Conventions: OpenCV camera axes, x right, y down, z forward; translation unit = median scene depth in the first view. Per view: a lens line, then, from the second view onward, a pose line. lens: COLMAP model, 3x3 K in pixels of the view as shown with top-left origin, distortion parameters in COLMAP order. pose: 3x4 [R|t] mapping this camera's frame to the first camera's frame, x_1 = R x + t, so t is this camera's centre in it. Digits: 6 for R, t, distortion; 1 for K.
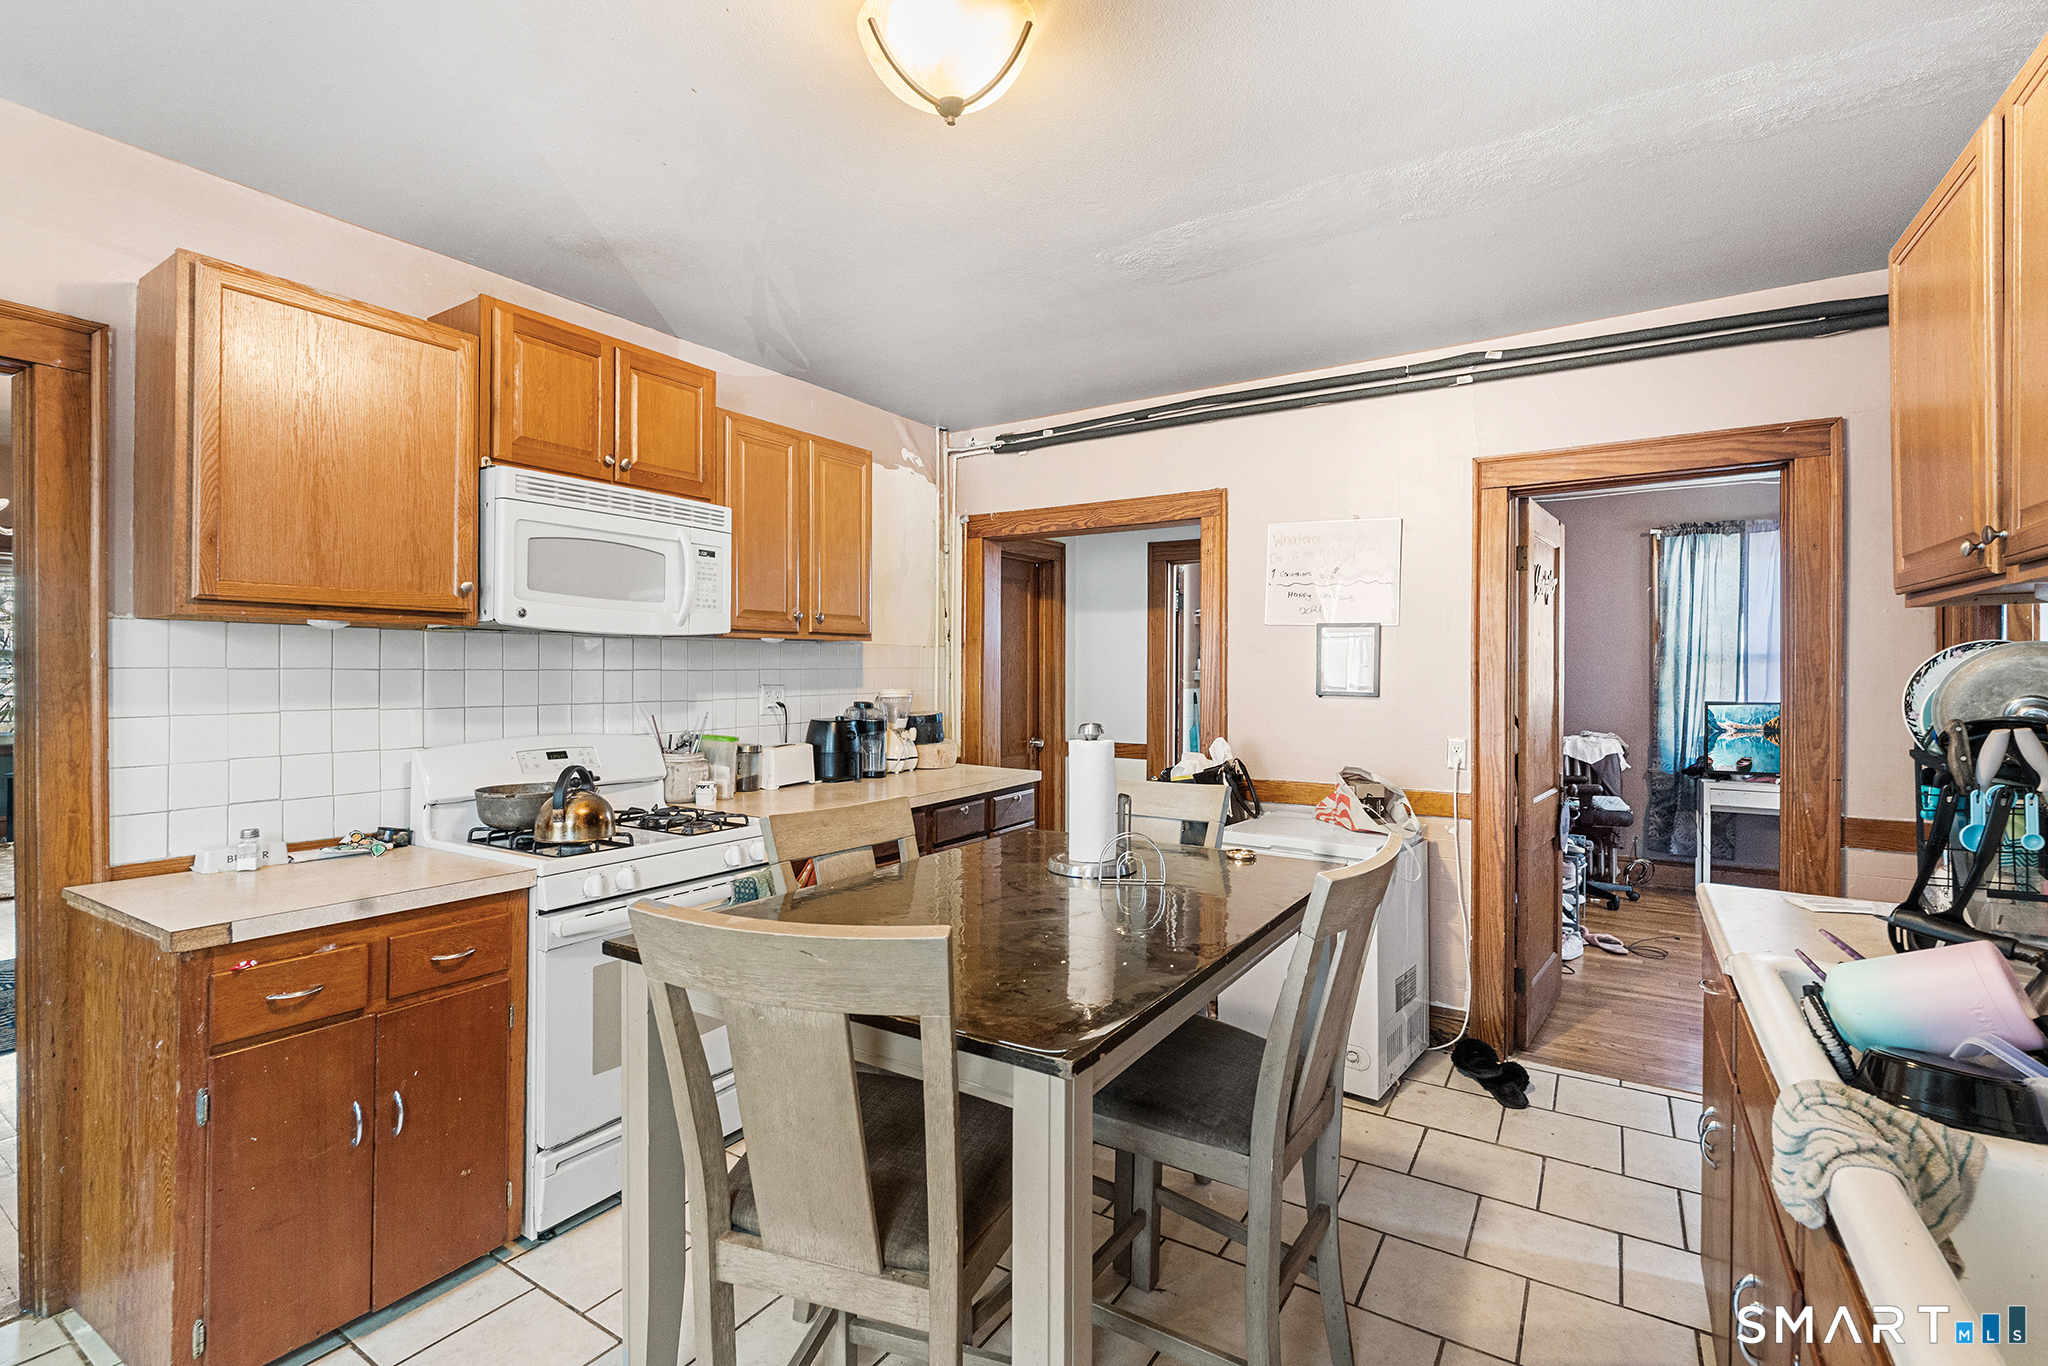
lens RADIAL K [[930.3, 0, 986.1], [0, 930.3, 677.4], [0, 0, 1]] dist [-0.002180, -0.000320]
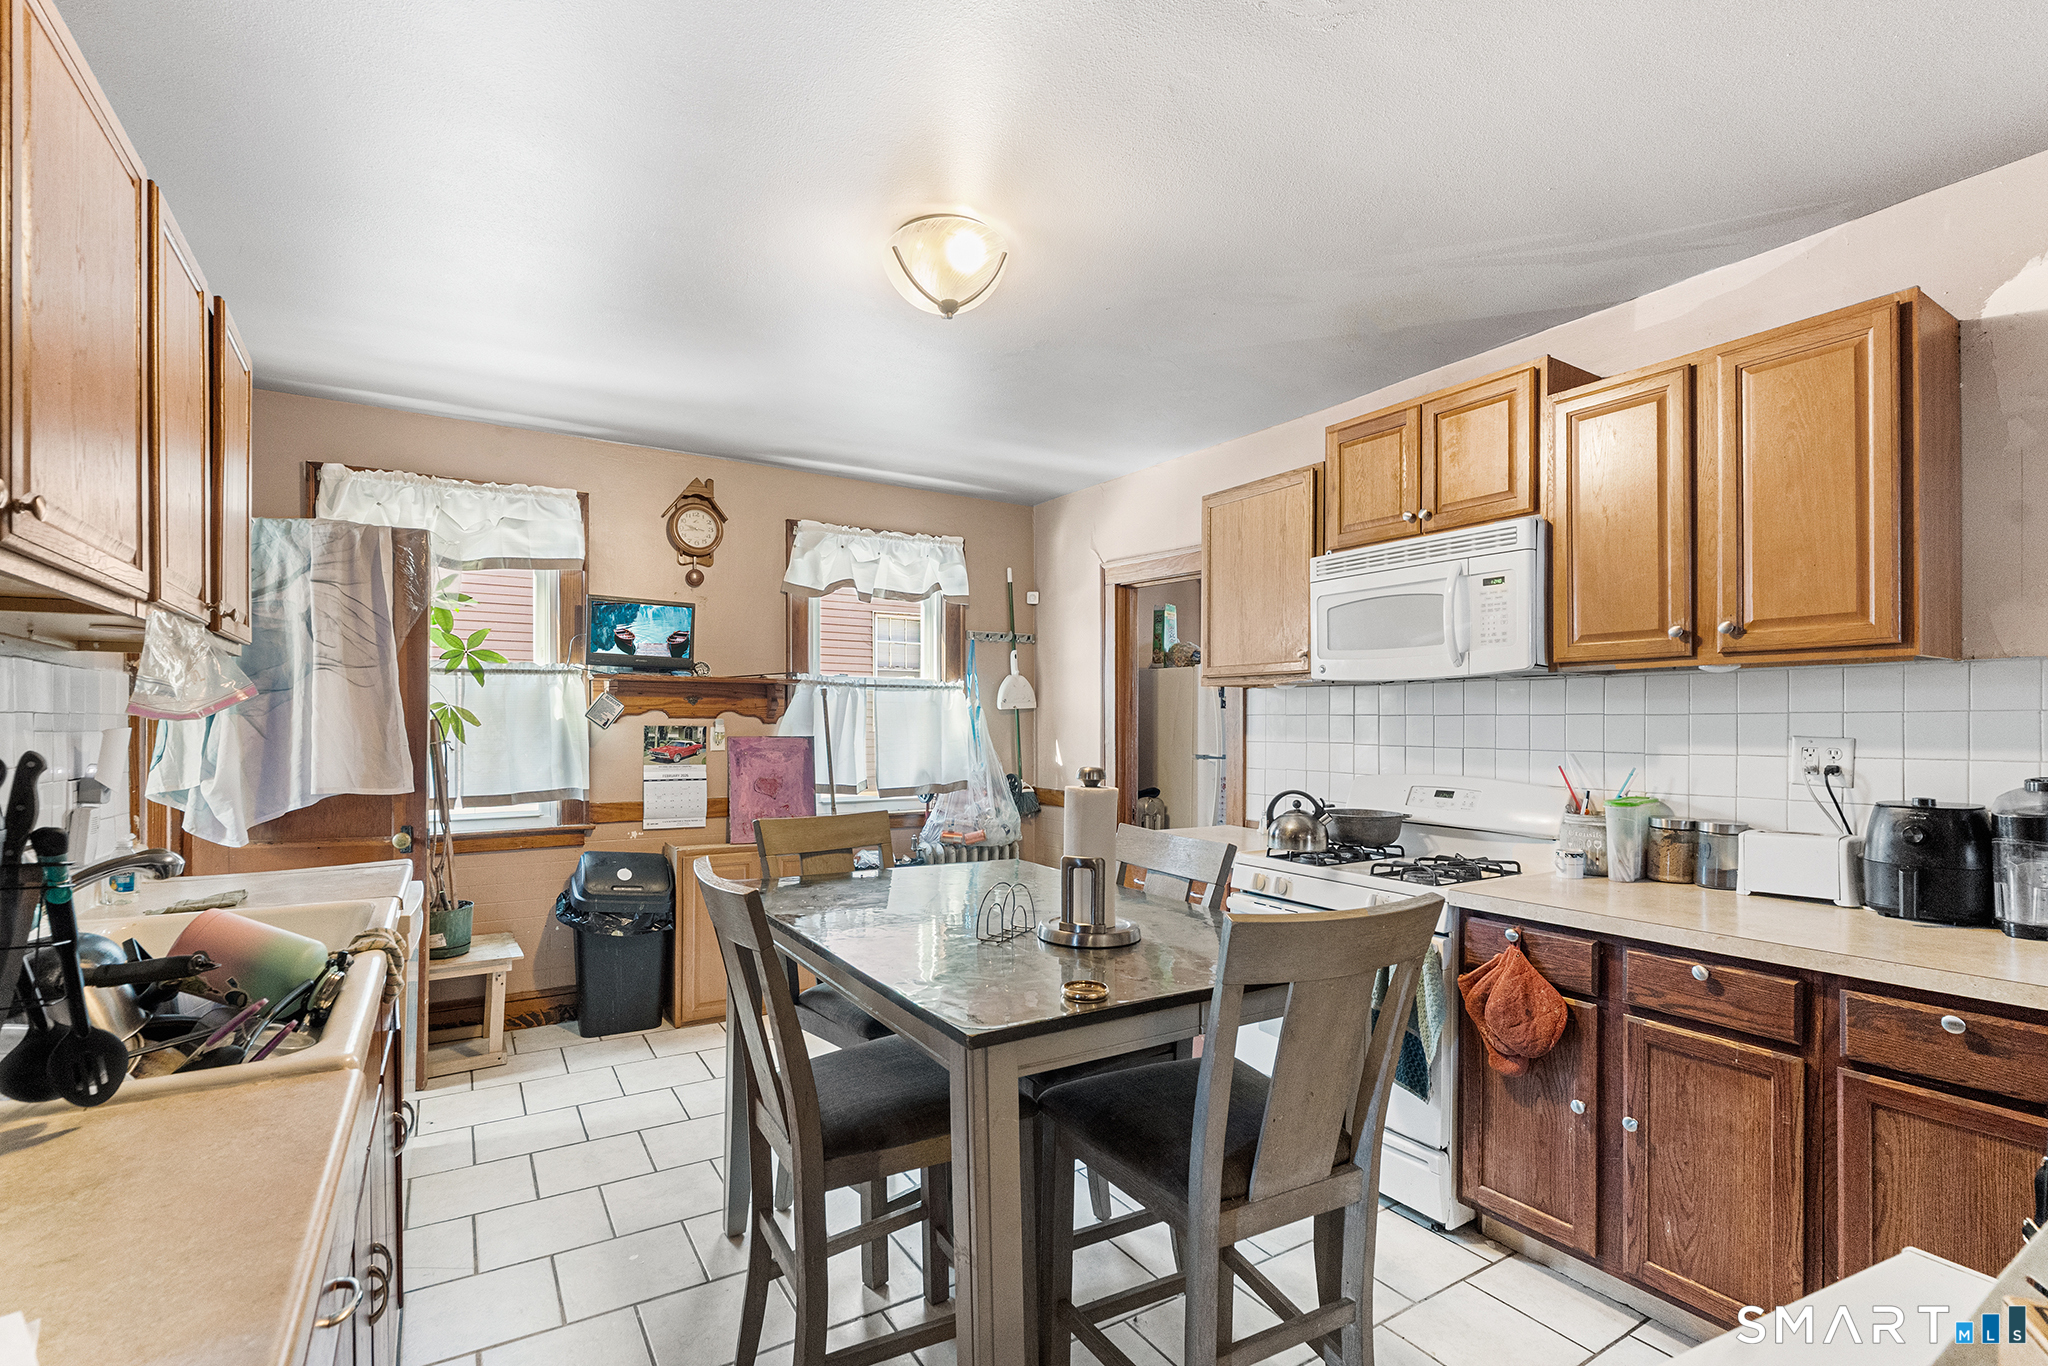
lens RADIAL K [[930.3, 0, 1026.6], [0, 930.3, 731.2], [0, 0, 1]] dist [-0.002520, -0.000435]
pose [[-0.419417, 0.007638, -0.907761, 0.671426], [-0.010764, 0.999852, 0.013386, 0.001846], [0.907730, 0.015386, -0.419273, 0.951819]]
